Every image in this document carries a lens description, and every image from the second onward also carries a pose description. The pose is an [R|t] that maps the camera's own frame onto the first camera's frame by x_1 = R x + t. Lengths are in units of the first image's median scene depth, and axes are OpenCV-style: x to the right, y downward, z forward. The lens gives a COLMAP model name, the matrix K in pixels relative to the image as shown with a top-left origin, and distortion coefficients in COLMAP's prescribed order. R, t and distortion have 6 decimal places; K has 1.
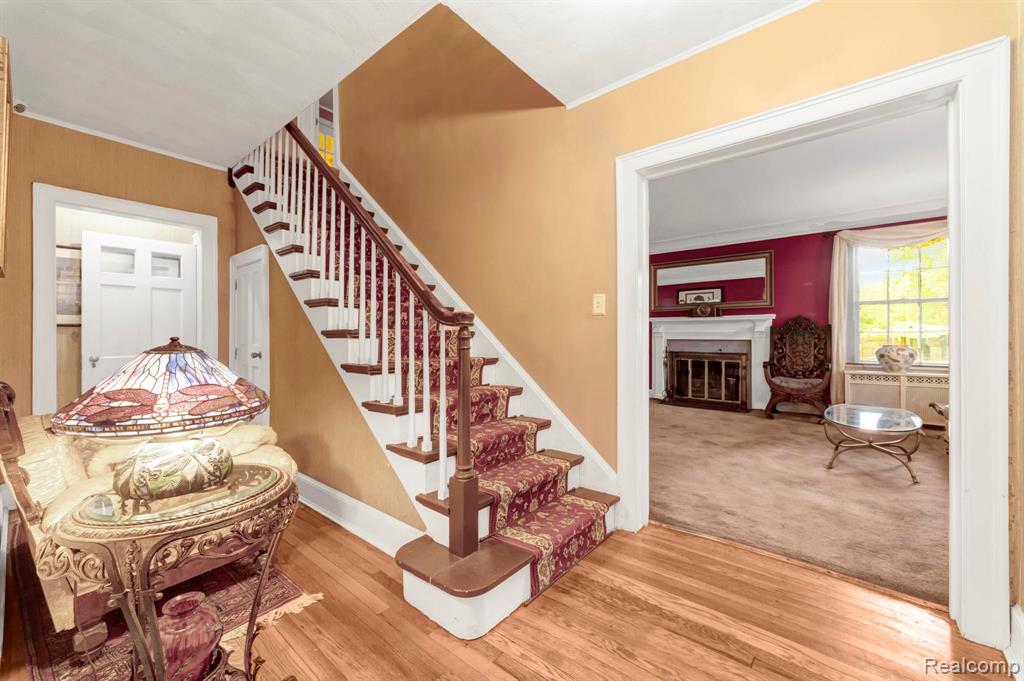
lens RADIAL K [[404.8, 0, 502.9], [0, 404.8, 335.1], [0, 0, 1]] dist [0.002572, 0.000018]
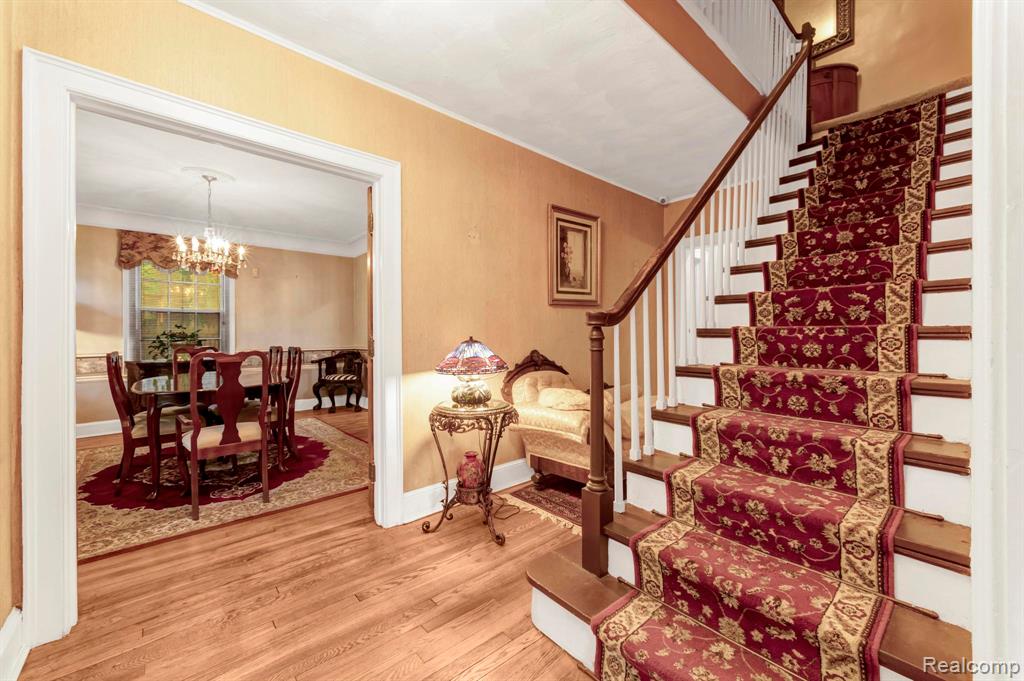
lens RADIAL K [[404.8, 0, 512.6], [0, 404.8, 336.9], [0, 0, 1]] dist [0.002572, 0.000018]
pose [[-0.163923, -0.000247, -0.986473, 0.664329], [0.003955, 0.999992, -0.000907, 0.005003], [0.986465, -0.004050, -0.163921, 0.758380]]
